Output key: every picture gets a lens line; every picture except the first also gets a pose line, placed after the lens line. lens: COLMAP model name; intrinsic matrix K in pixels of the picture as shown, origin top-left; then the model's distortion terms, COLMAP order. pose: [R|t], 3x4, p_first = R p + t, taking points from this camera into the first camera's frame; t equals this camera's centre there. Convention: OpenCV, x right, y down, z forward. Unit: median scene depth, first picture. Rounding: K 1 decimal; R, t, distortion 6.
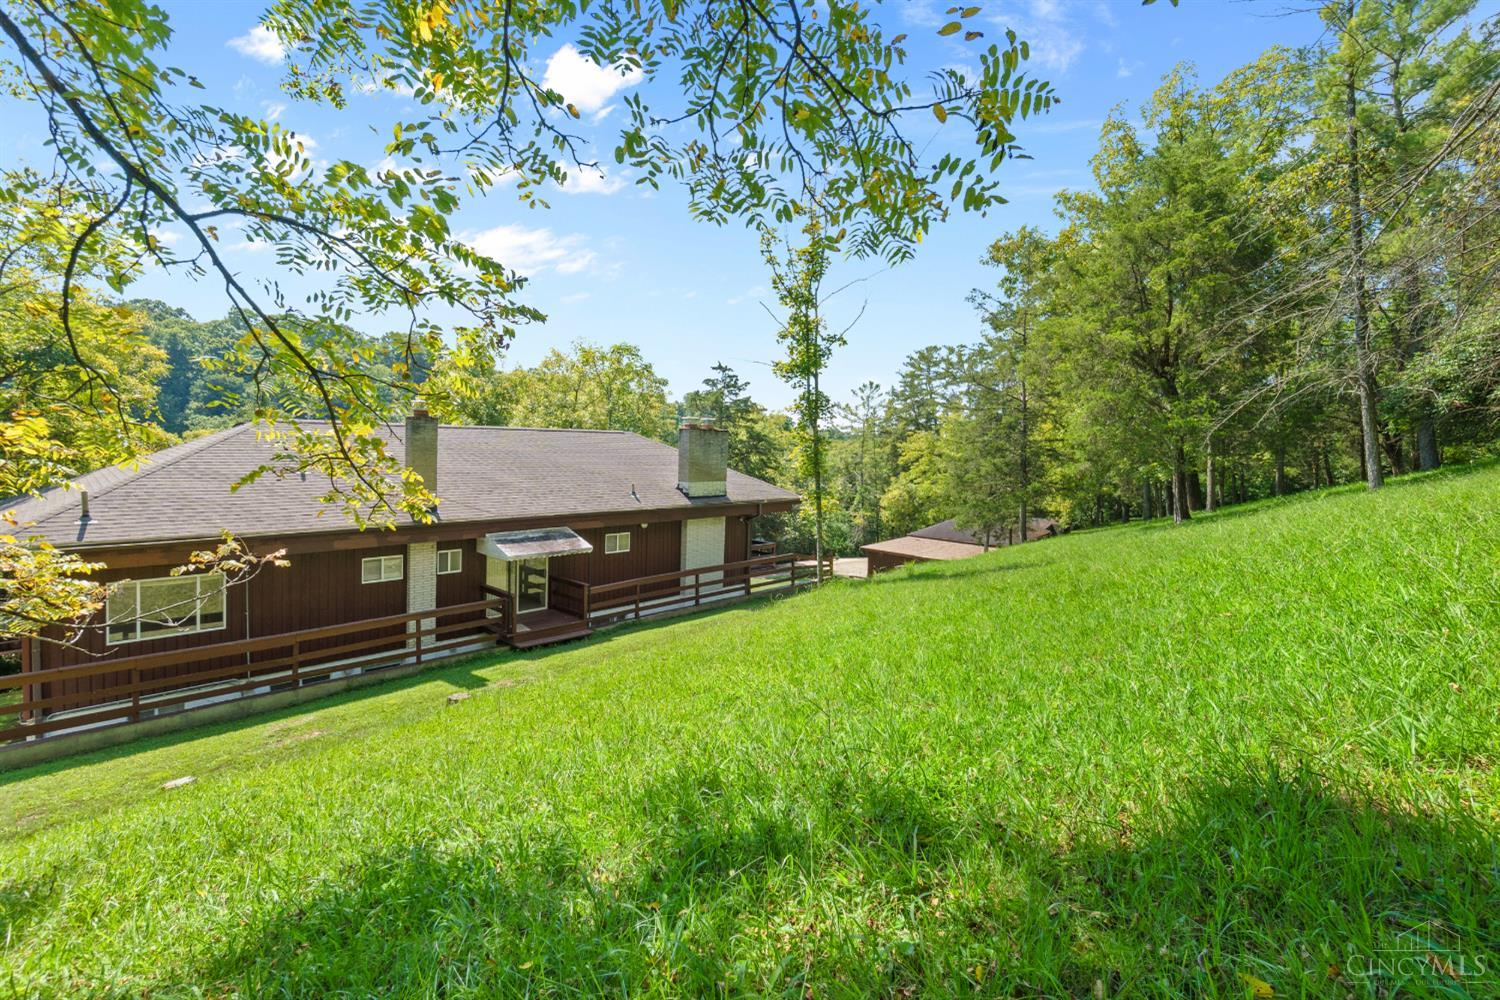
lens RADIAL K [[645.8, 0, 750.0], [0, 645.8, 500.0], [0, 0, 1]] dist [0.000157, 0.000068]
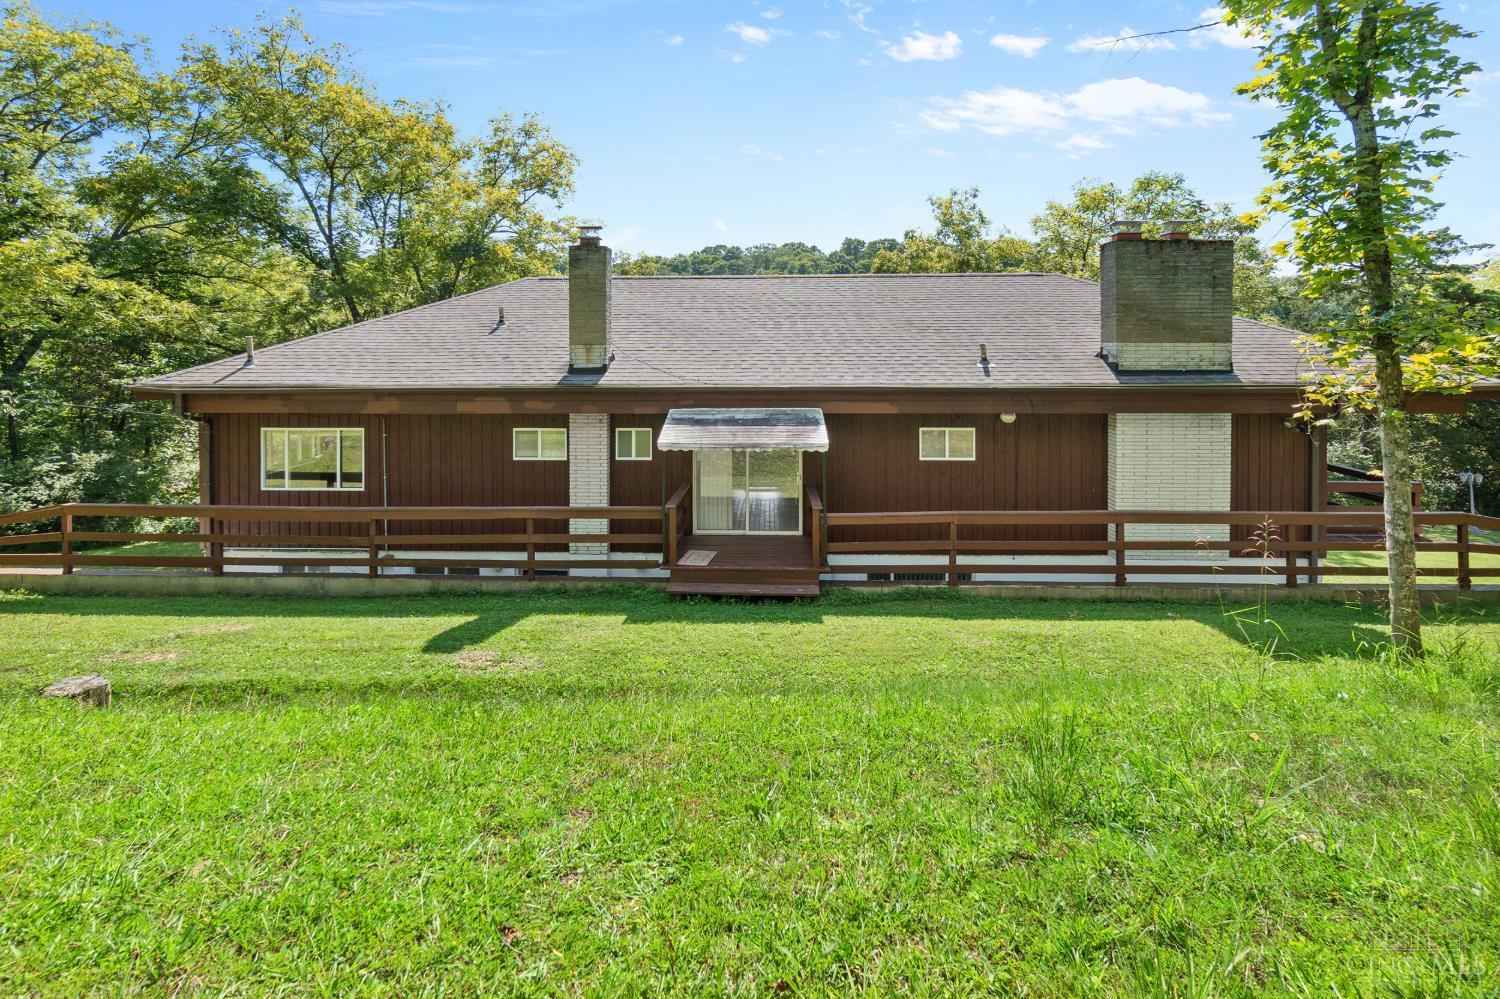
lens RADIAL K [[635.5, 0, 749.5], [0, 635.5, 360.7], [0, 0, 1]] dist [0.000398, 0.000111]
pose [[0.632964, -0.019201, -0.773943, 0.175435], [-0.033058, 0.998110, -0.051799, 0.036298], [0.773475, 0.058371, 0.631133, 0.673833]]
